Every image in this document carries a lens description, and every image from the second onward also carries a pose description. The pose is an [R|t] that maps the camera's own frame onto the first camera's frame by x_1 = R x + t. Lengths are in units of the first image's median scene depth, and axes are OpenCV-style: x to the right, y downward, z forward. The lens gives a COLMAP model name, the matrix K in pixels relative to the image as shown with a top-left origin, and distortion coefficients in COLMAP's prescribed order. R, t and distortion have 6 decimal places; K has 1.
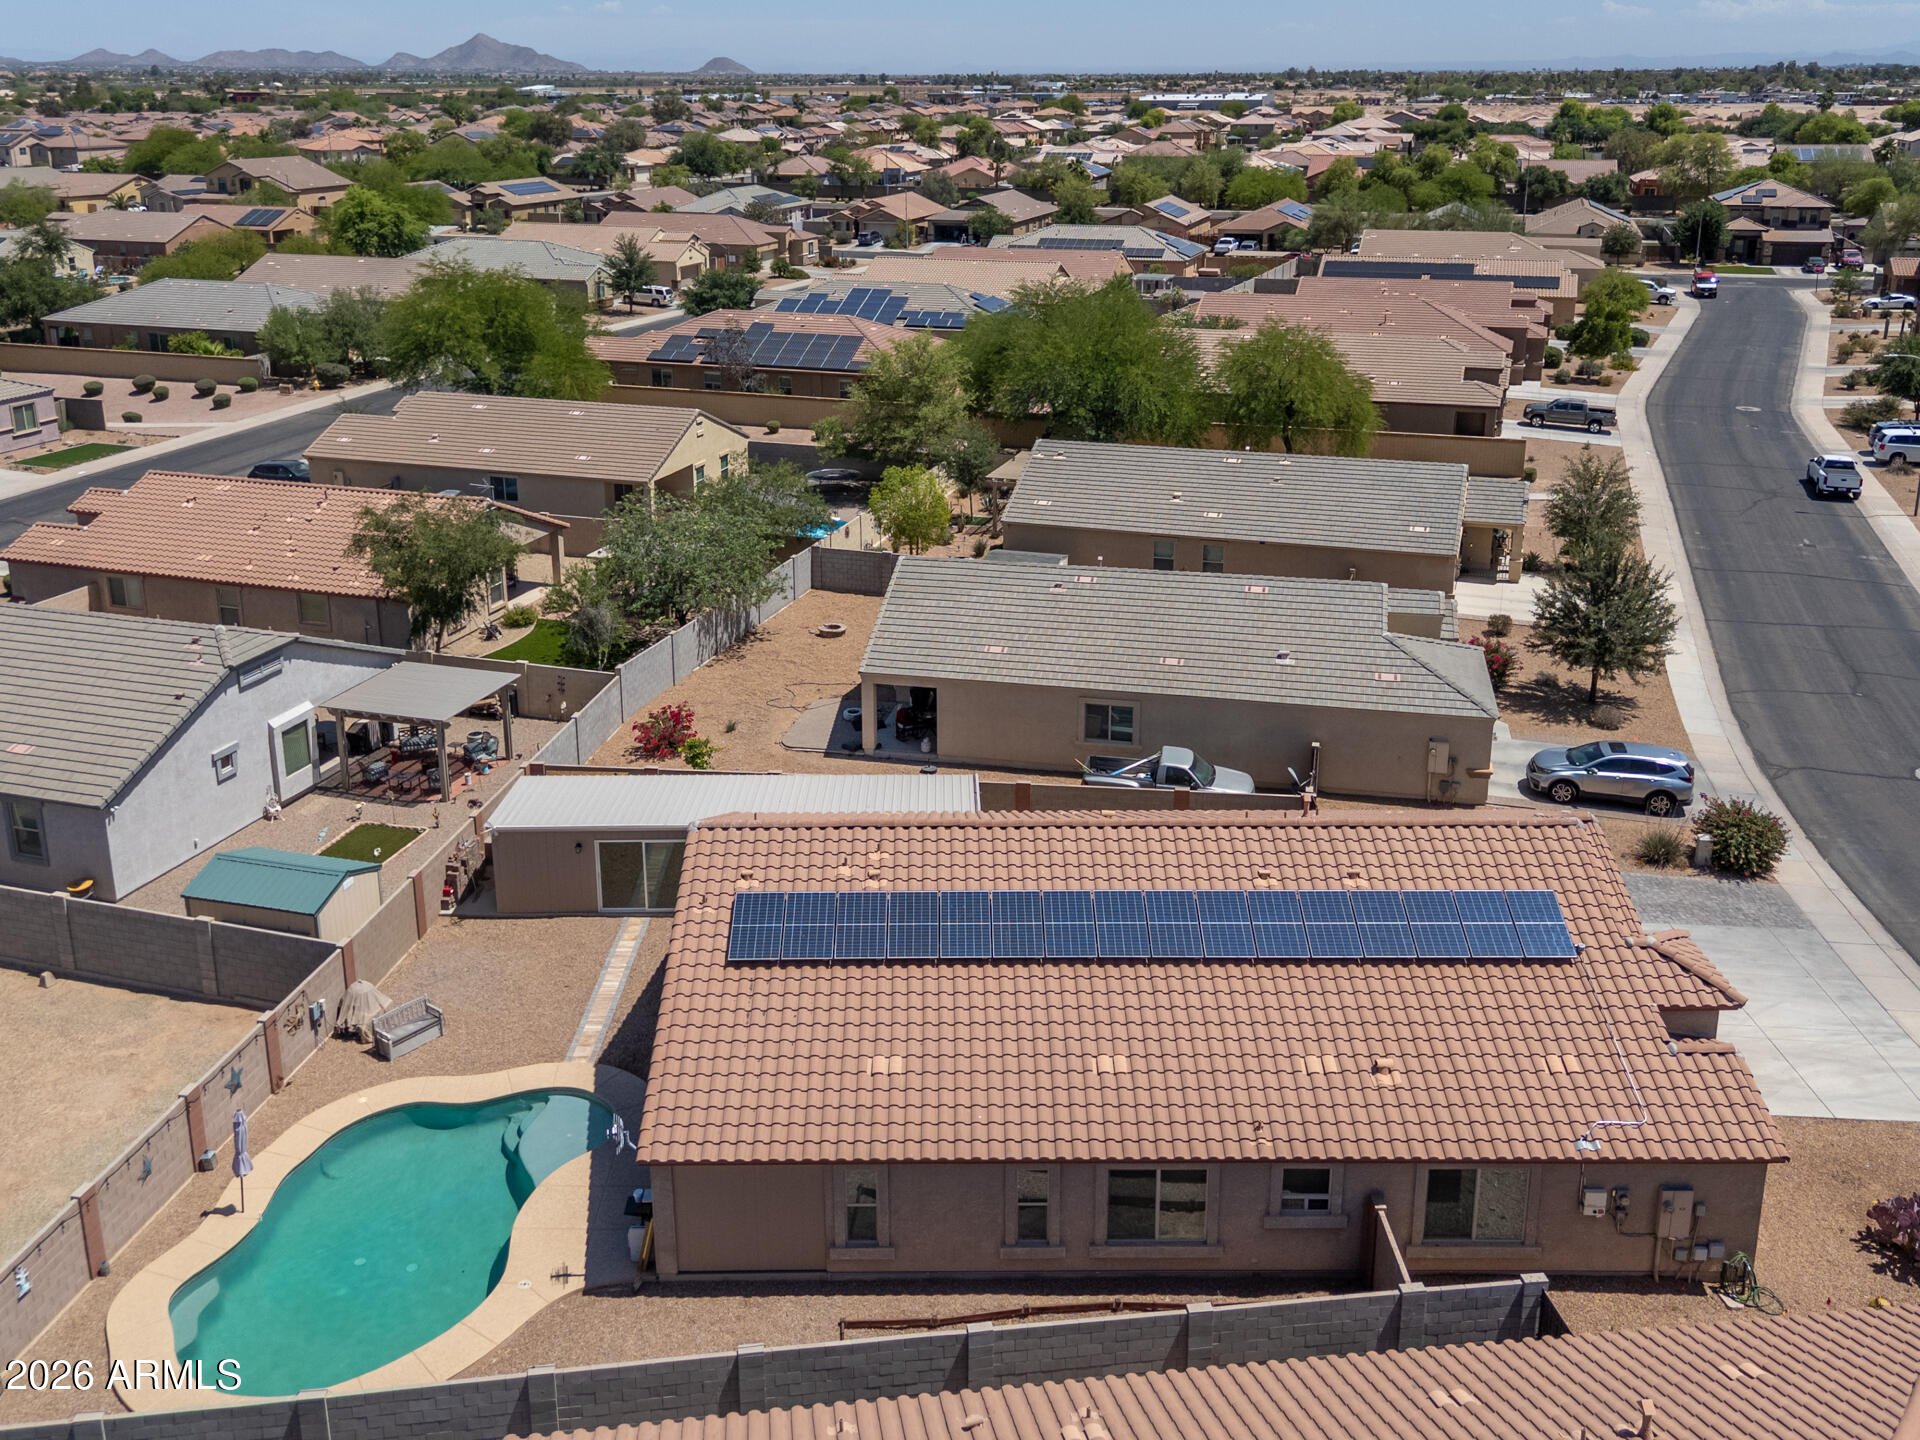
lens RADIAL K [[1701.5, 0, 926.8], [0, 1701.5, 568.2], [0, 0, 1]] dist [0.161786, -0.352941]
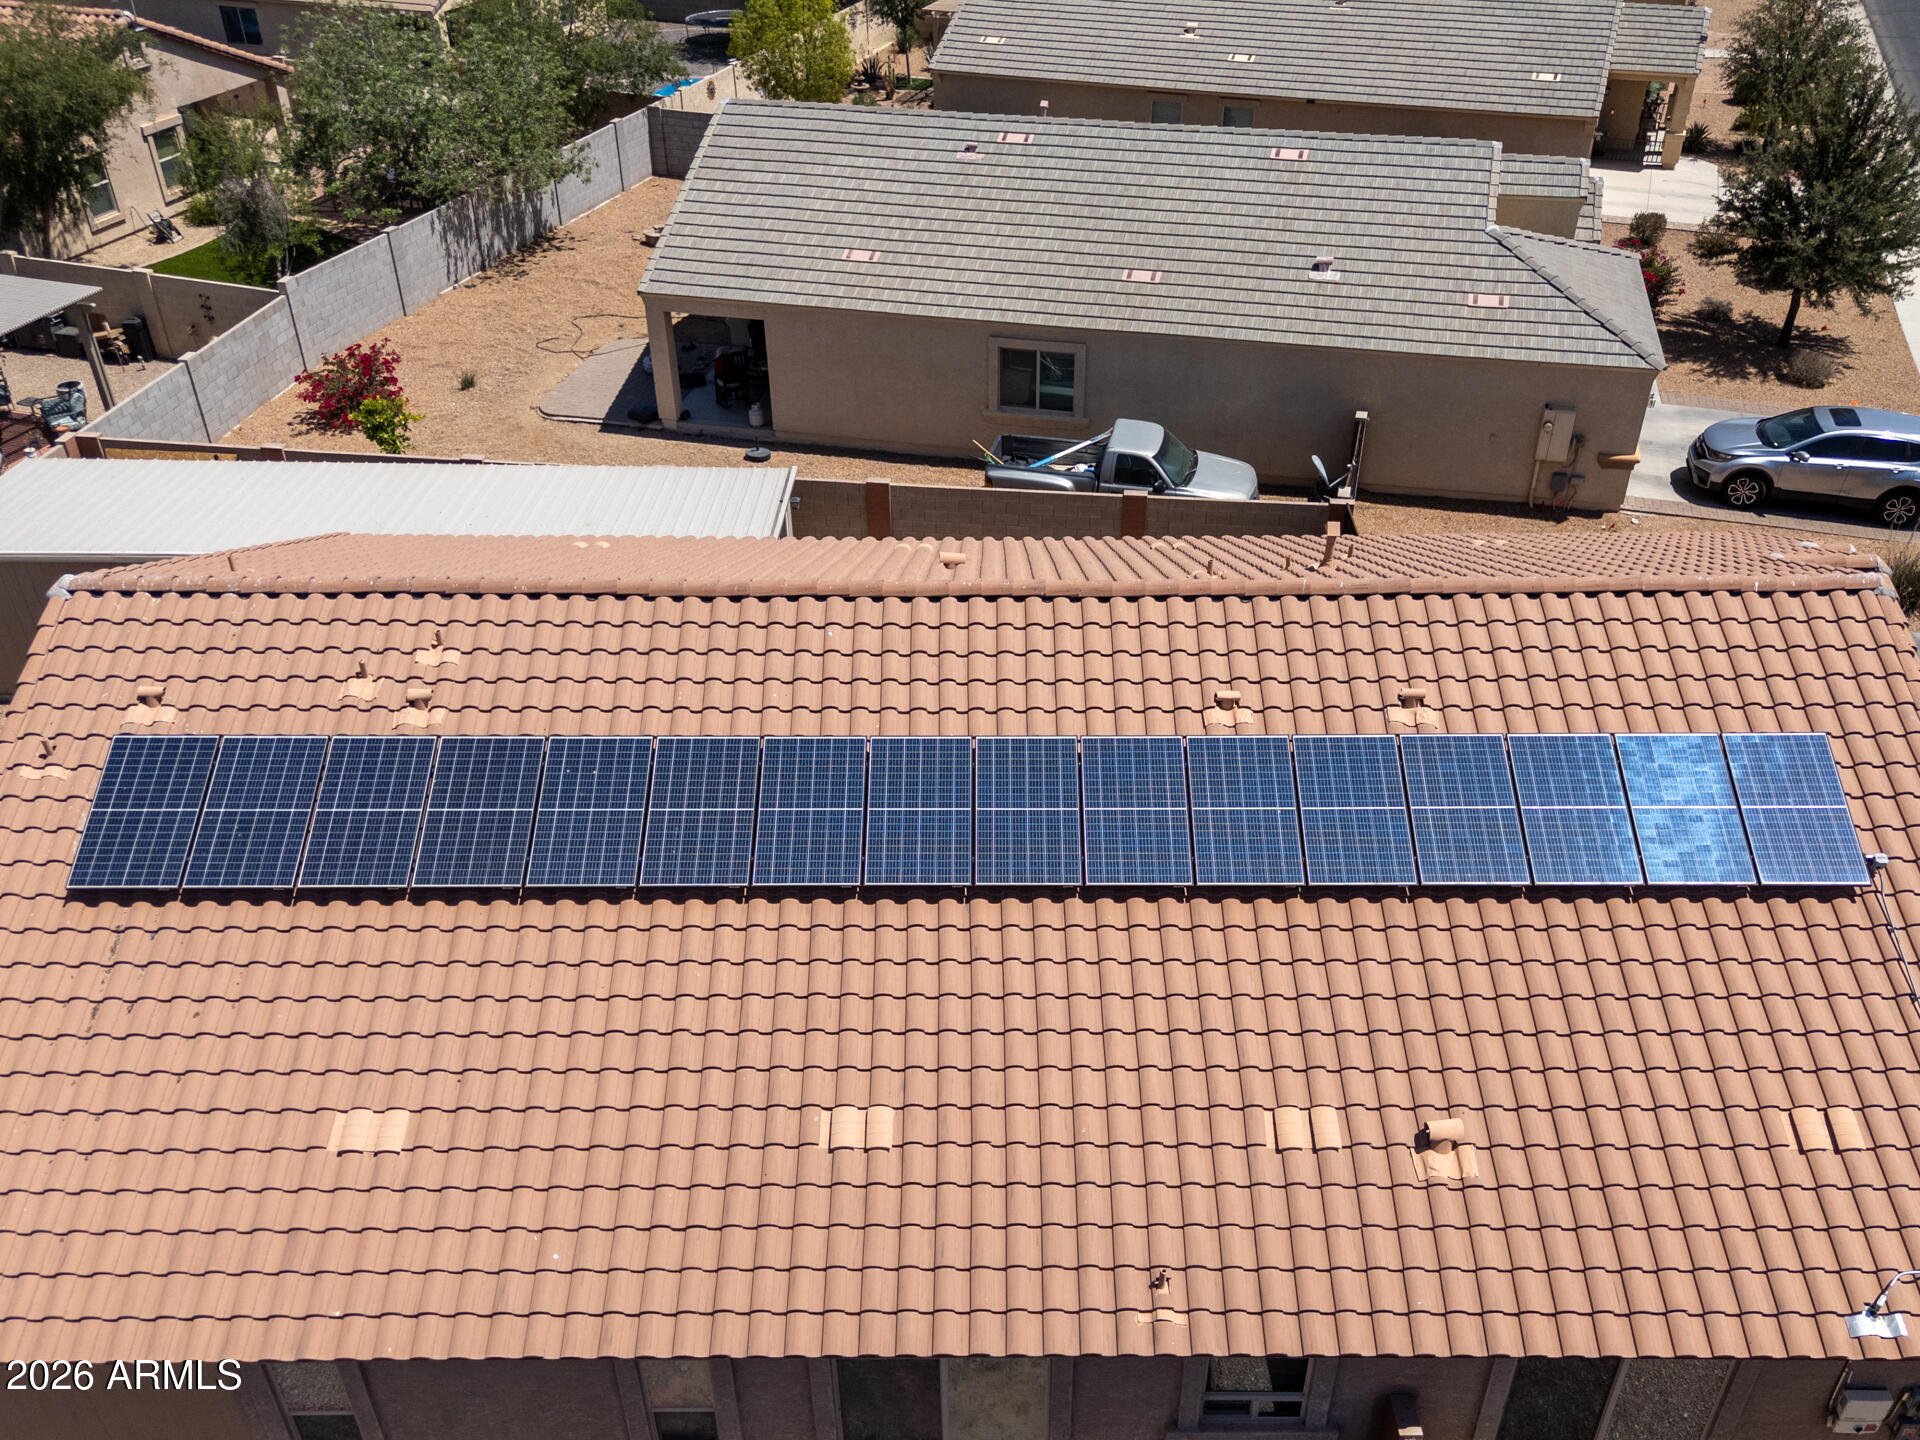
lens RADIAL K [[1657.8, 0, 1008.9], [0, 1657.8, 814.0], [0, 0, 1]] dist [0.078380, -0.107400]
pose [[0.999853, 0.000870, 0.017131, 0.085516], [-0.006586, 0.941624, 0.336602, 0.034853], [-0.015838, -0.336665, 0.941491, 0.371057]]
